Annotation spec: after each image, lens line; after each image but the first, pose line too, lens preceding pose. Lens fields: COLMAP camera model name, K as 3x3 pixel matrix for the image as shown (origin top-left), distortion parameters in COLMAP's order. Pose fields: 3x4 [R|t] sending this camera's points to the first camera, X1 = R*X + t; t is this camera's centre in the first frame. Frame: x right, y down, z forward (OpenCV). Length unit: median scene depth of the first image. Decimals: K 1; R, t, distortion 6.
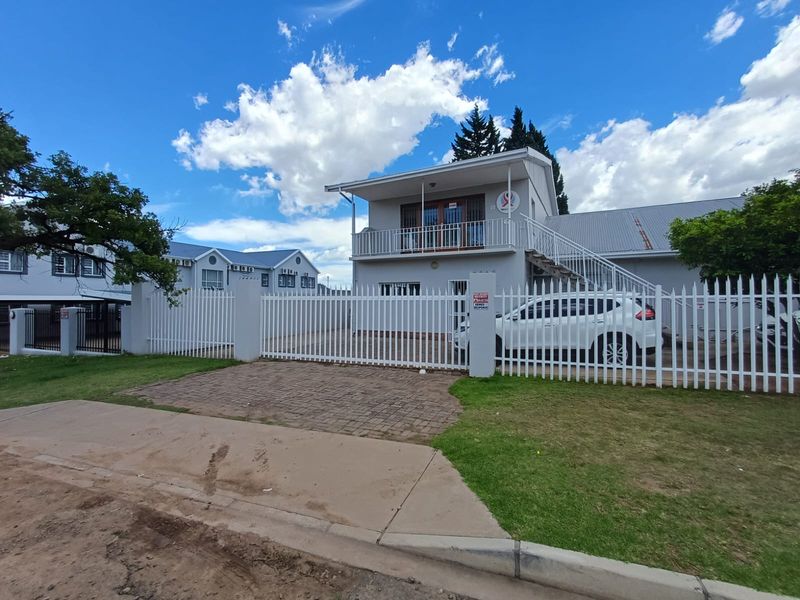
lens RADIAL K [[418.0, 0, 400.3], [0, 418.0, 289.2], [0, 0, 1]] dist [-0.002060, -0.000551]
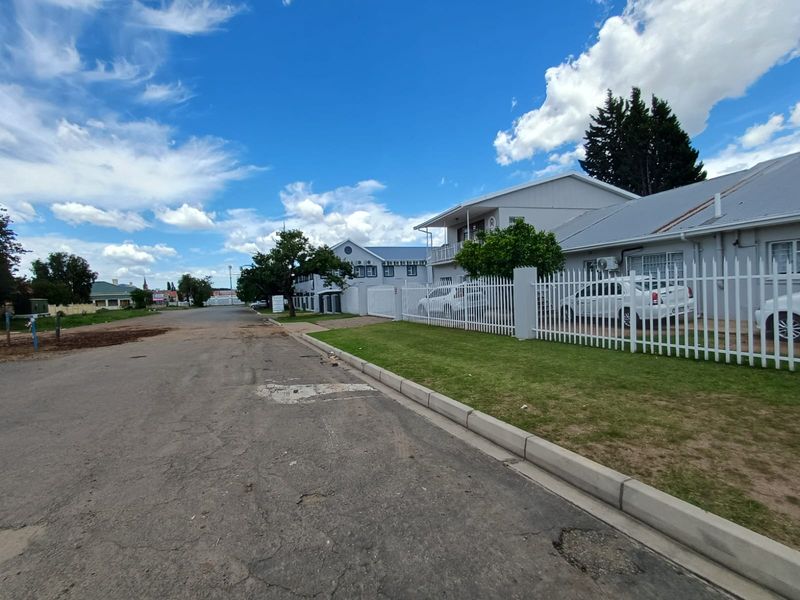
lens RADIAL K [[501.1, 0, 400.0], [0, 501.1, 300.0], [0, 0, 1]] dist [-0.000636, -0.001562]
pose [[0.634928, 0.017670, -0.772369, 0.929177], [0.054849, 0.996185, 0.067879, -0.043901], [0.770622, -0.085462, 0.631537, -0.342336]]
